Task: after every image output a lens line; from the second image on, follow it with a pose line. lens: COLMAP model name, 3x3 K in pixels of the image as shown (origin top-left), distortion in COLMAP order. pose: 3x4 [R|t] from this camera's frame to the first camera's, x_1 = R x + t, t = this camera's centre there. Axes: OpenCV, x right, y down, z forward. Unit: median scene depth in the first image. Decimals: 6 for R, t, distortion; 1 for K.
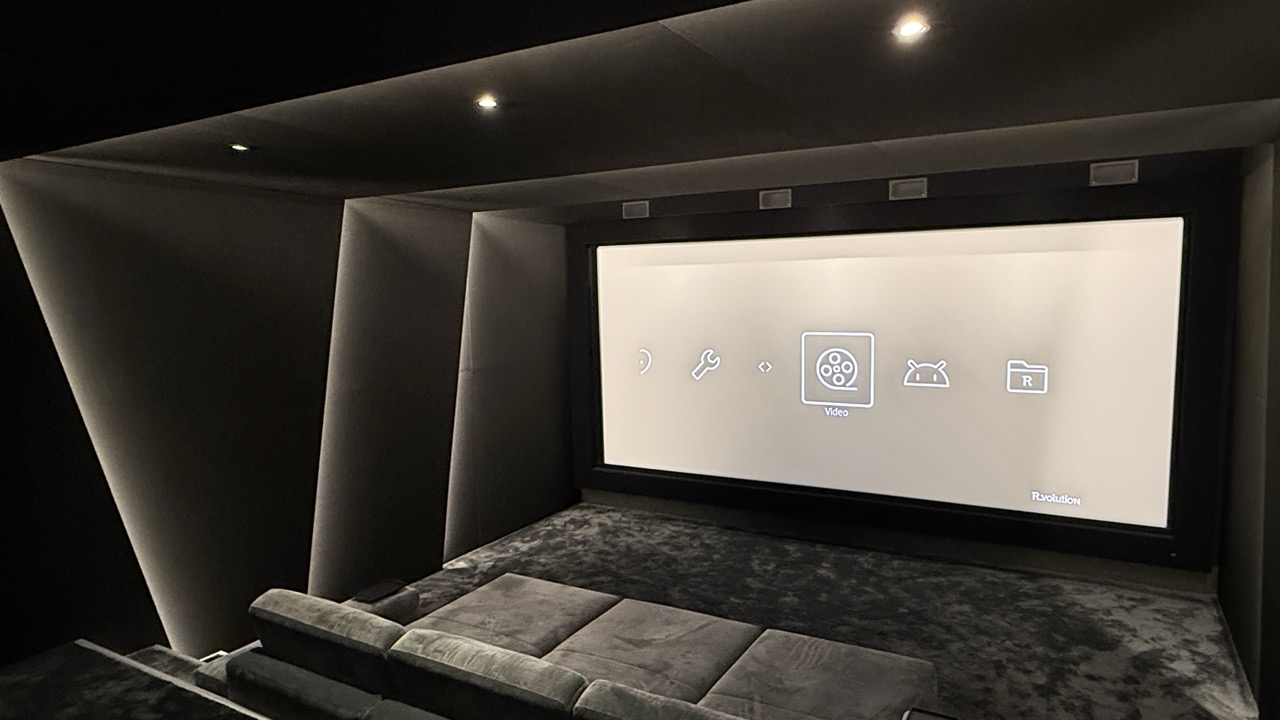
lens RADIAL K [[773.9, 0, 642.4], [0, 773.9, 364.2], [0, 0, 1]] dist [0.004059, -0.001524]
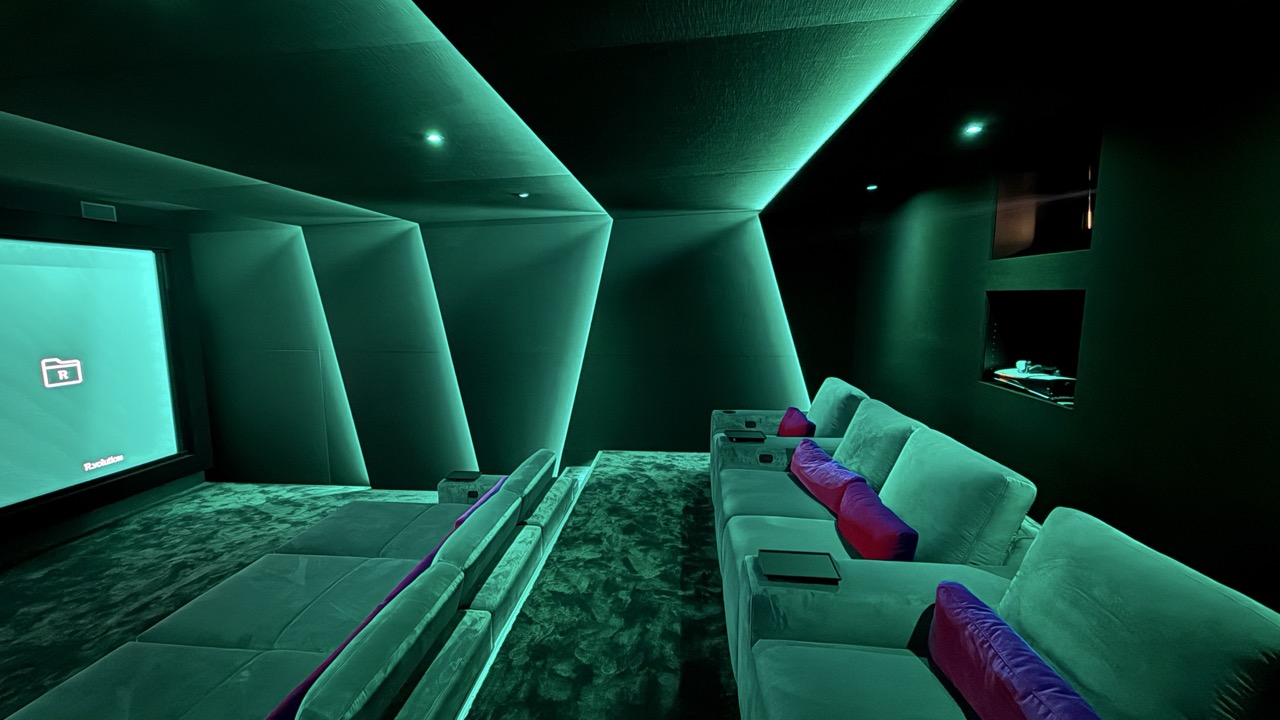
lens RADIAL K [[508.4, 0, 639.6], [0, 508.4, 359.0], [0, 0, 1]] dist [0.001670, -0.000486]
pose [[-0.420813, -0.088098, 0.902859, -0.594906], [0.114580, 0.982140, 0.149239, -0.018034], [-0.899882, 0.166251, -0.403203, 0.533279]]
